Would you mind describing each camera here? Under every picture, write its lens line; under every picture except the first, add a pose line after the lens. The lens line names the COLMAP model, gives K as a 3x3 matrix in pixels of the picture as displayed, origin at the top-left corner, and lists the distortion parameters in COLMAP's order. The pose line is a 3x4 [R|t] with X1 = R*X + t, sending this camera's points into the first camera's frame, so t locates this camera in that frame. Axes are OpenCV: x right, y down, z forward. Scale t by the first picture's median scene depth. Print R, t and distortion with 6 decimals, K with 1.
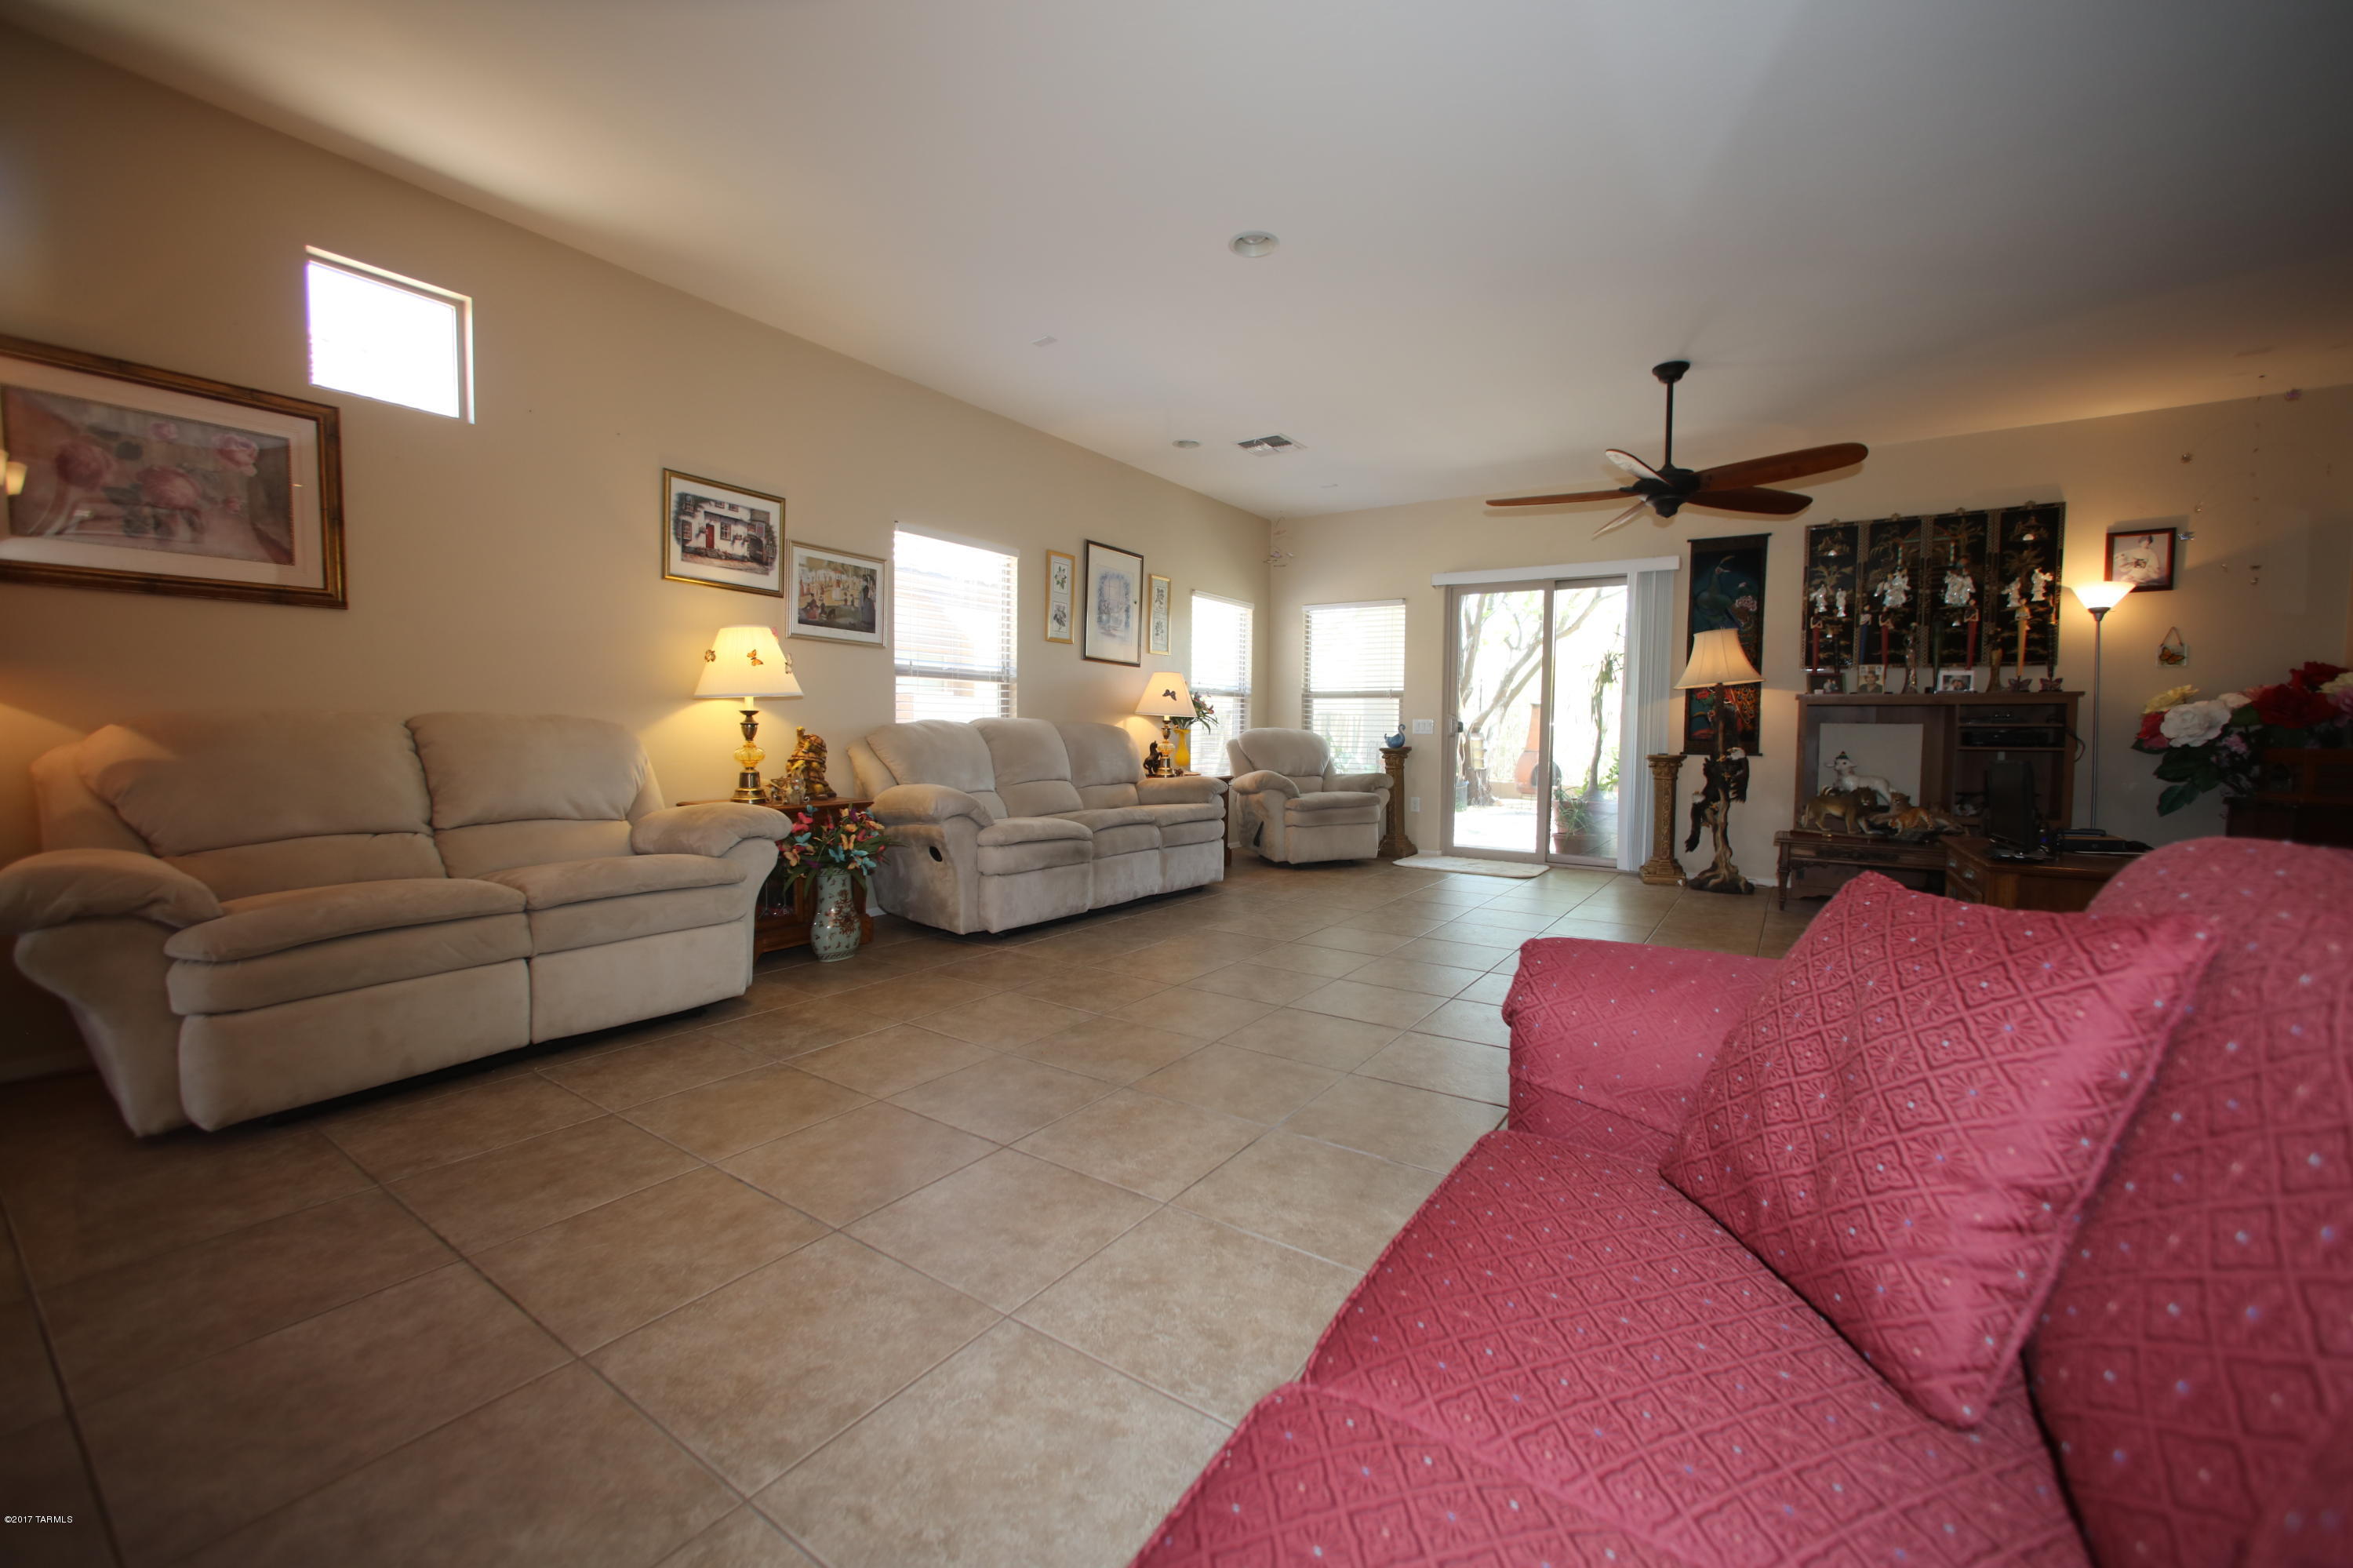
lens RADIAL K [[931.0, 0, 1184.2], [0, 931.0, 782.5], [0, 0, 1]] dist [-0.037352, 0.016035]
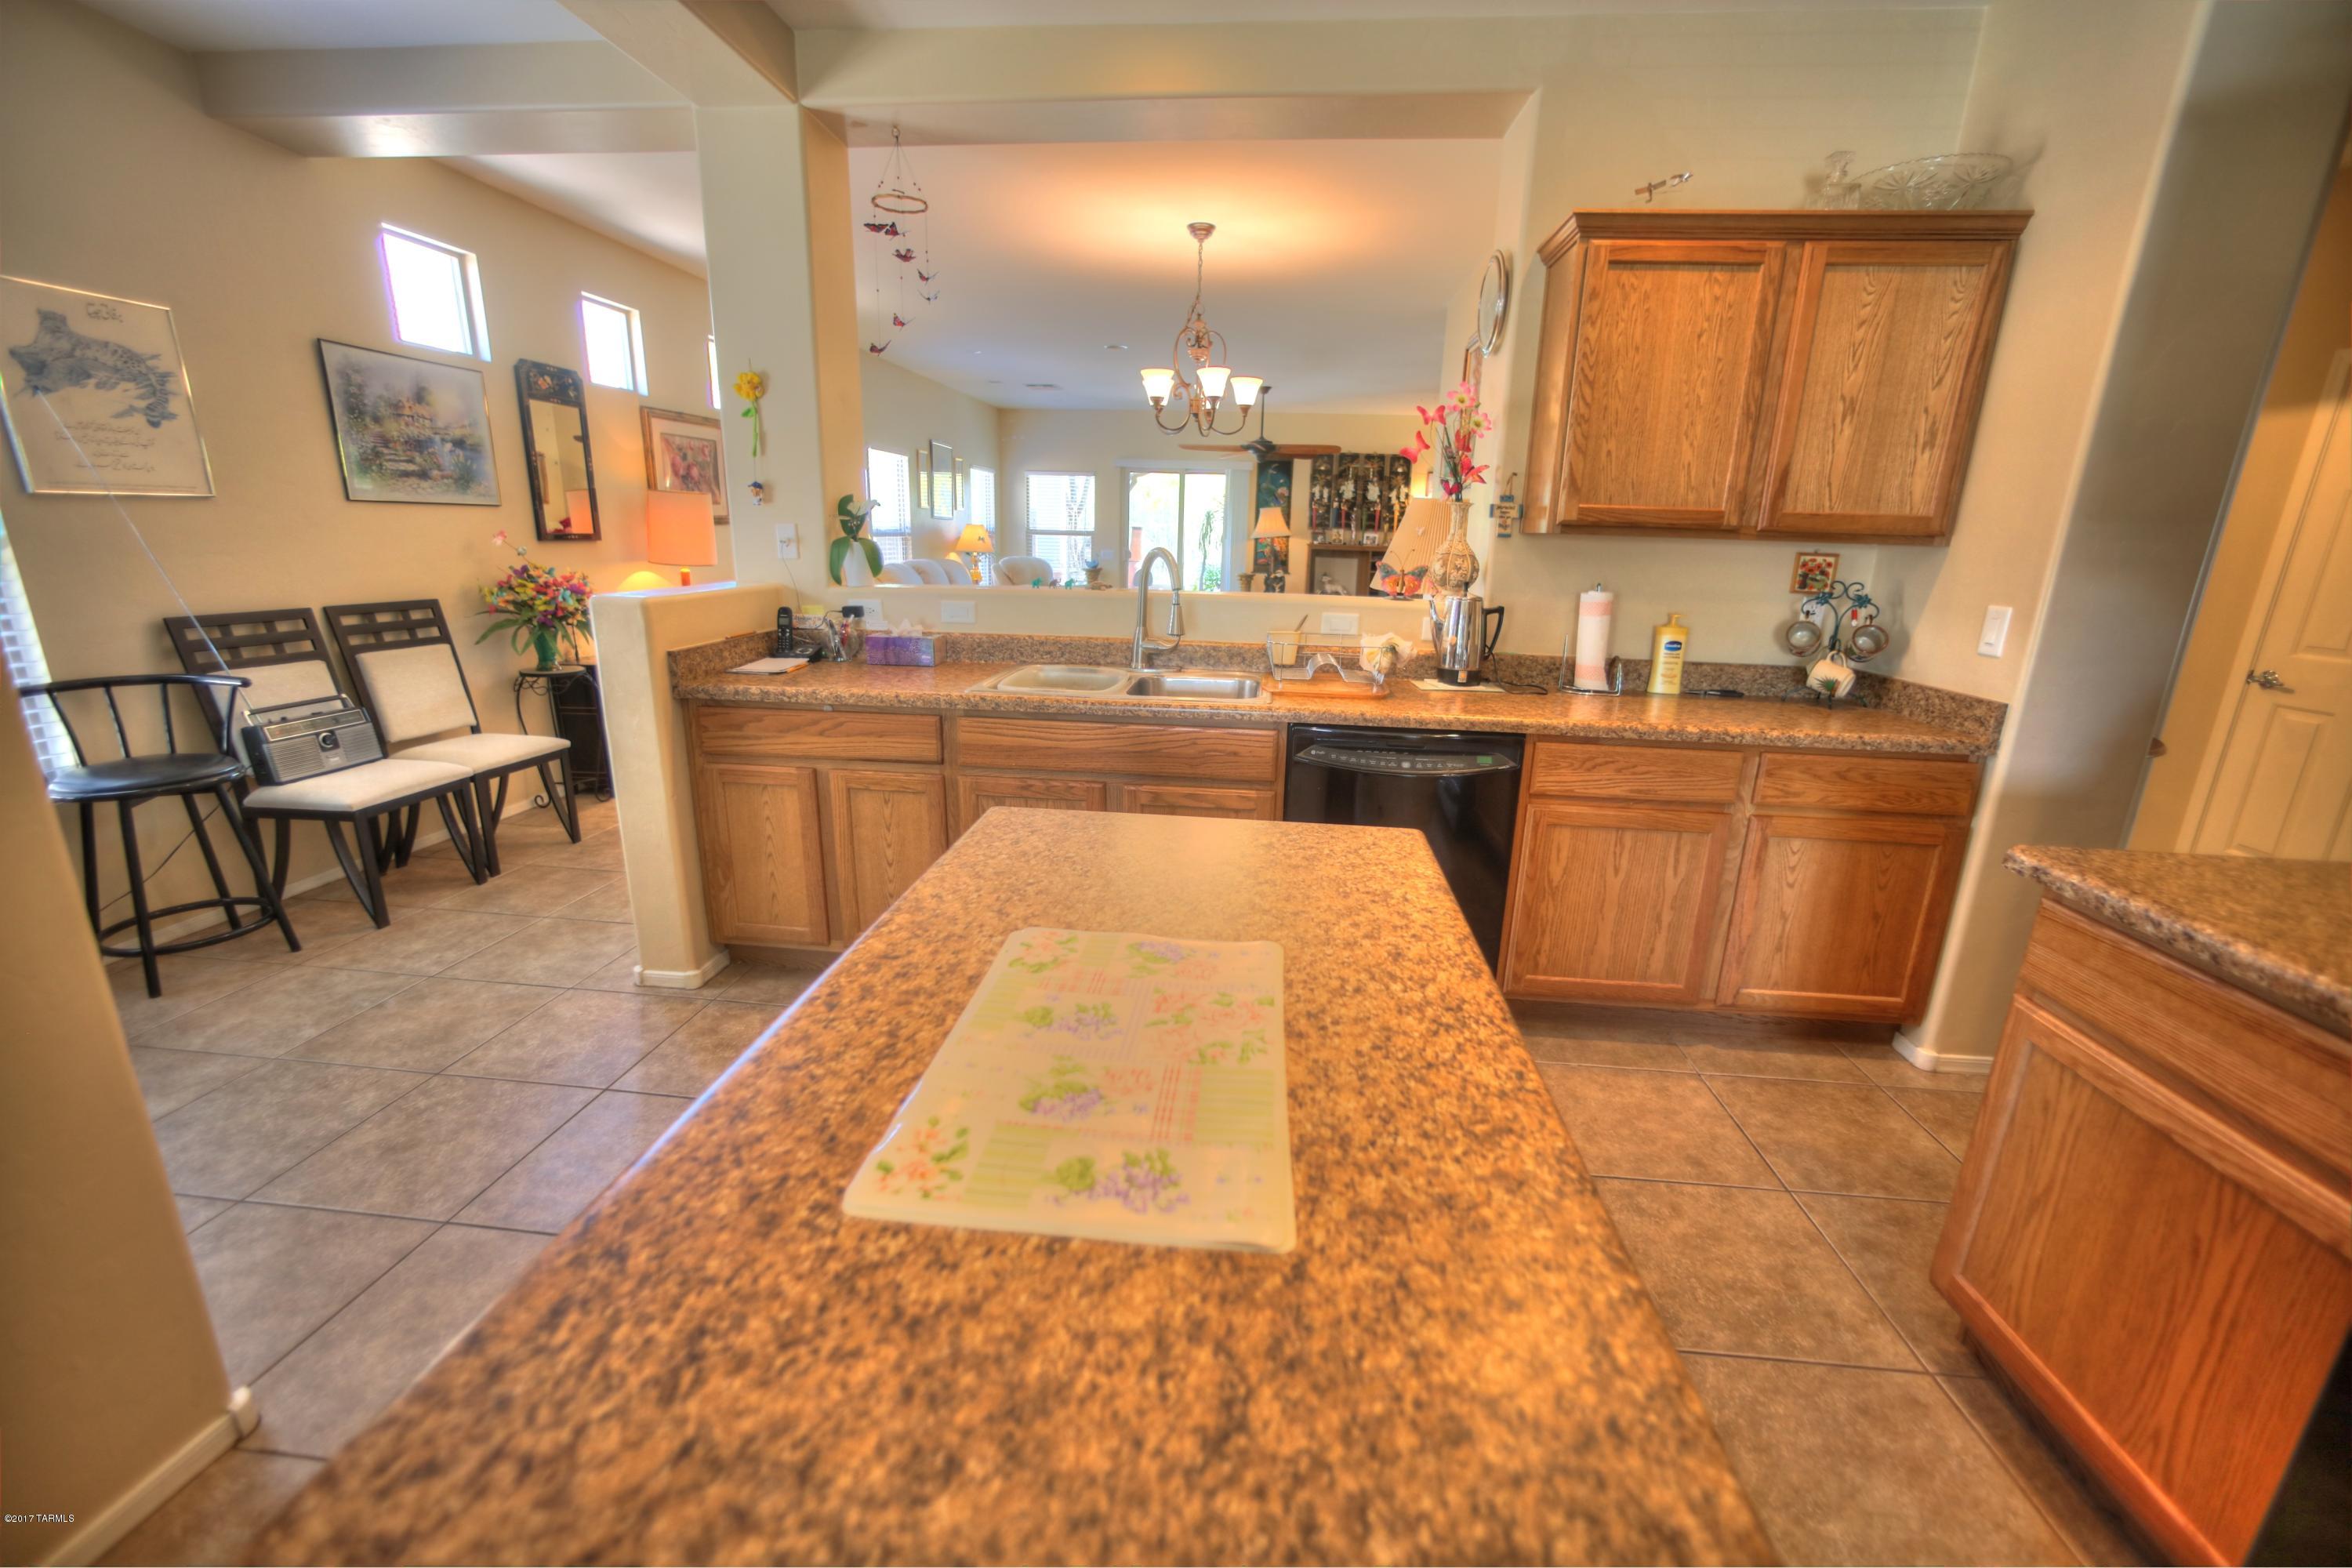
lens RADIAL K [[933.7, 0, 1178.9], [0, 933.7, 778.4], [0, 0, 1]] dist [-0.046087, 0.019586]
pose [[0.880451, -0.112407, 0.460620, -0.560221], [0.011377, 0.976220, 0.216485, -0.038697], [-0.474001, -0.185364, 0.860792, -0.695294]]
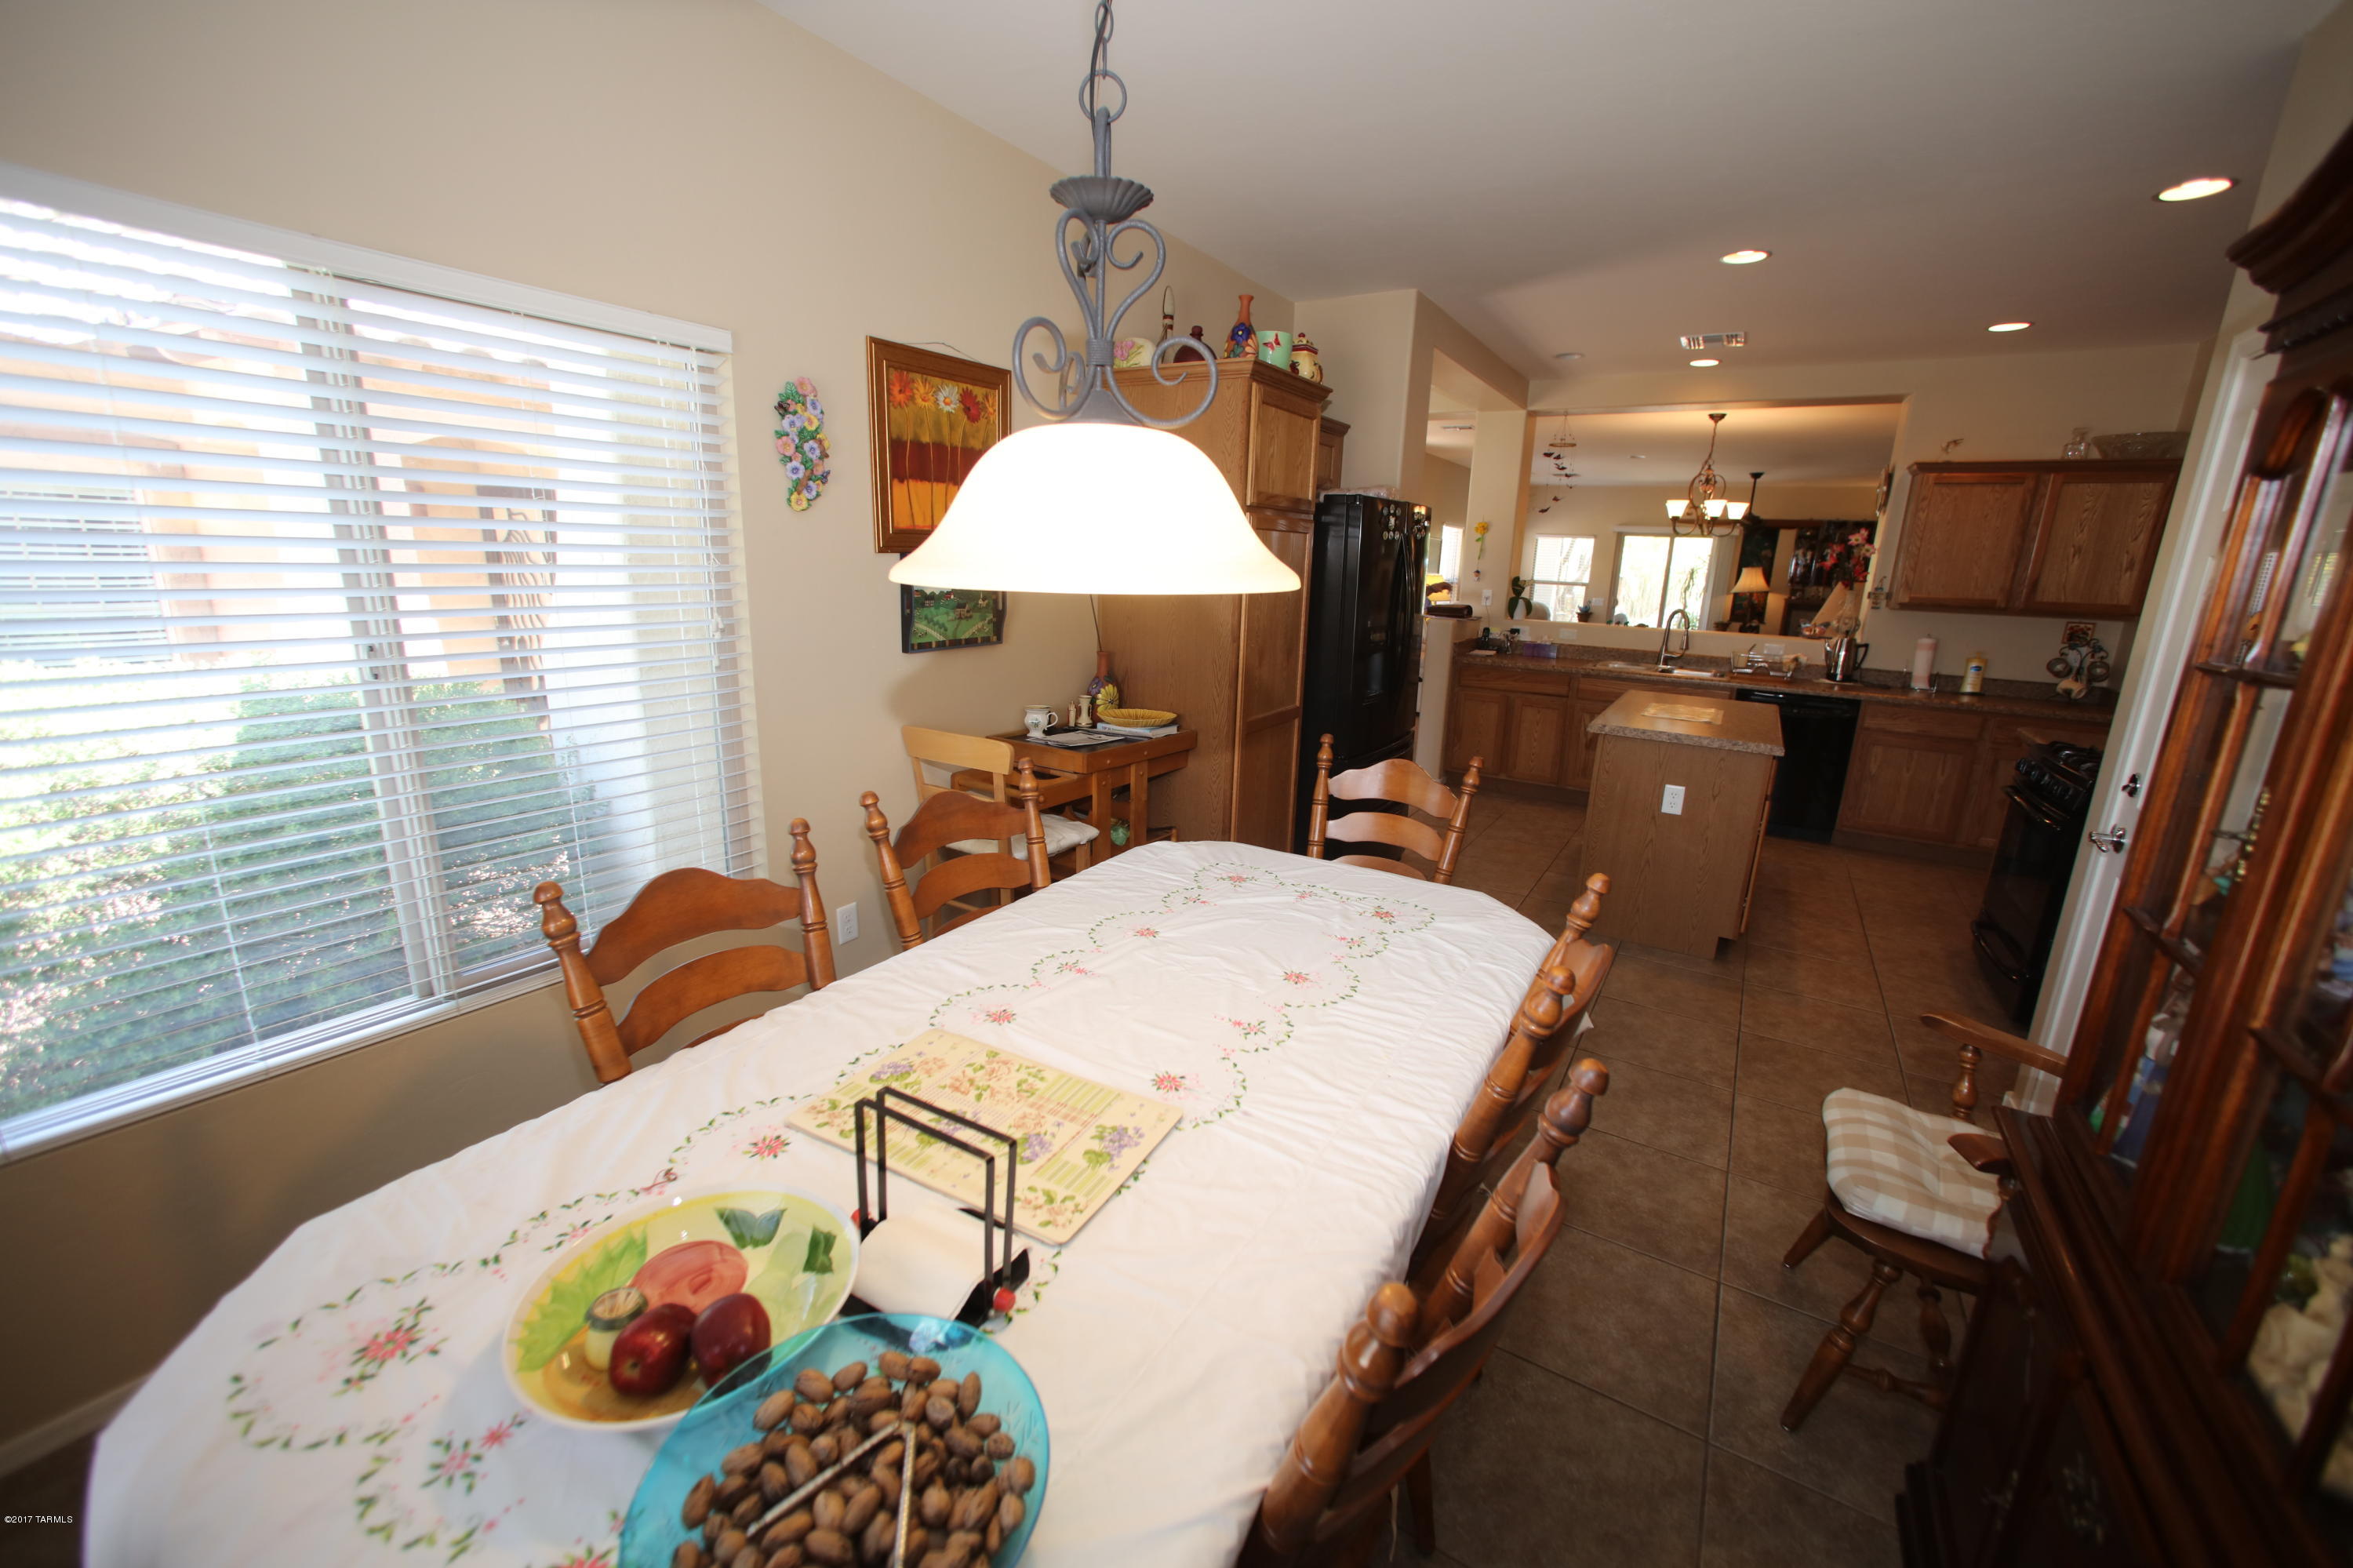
lens RADIAL K [[931.0, 0, 1184.2], [0, 931.0, 782.5], [0, 0, 1]] dist [-0.037352, 0.016035]
pose [[0.998912, 0.012389, 0.044955, -0.944423], [-0.020587, 0.982186, 0.186782, -0.041293], [-0.041840, -0.187505, 0.981372, -1.297343]]
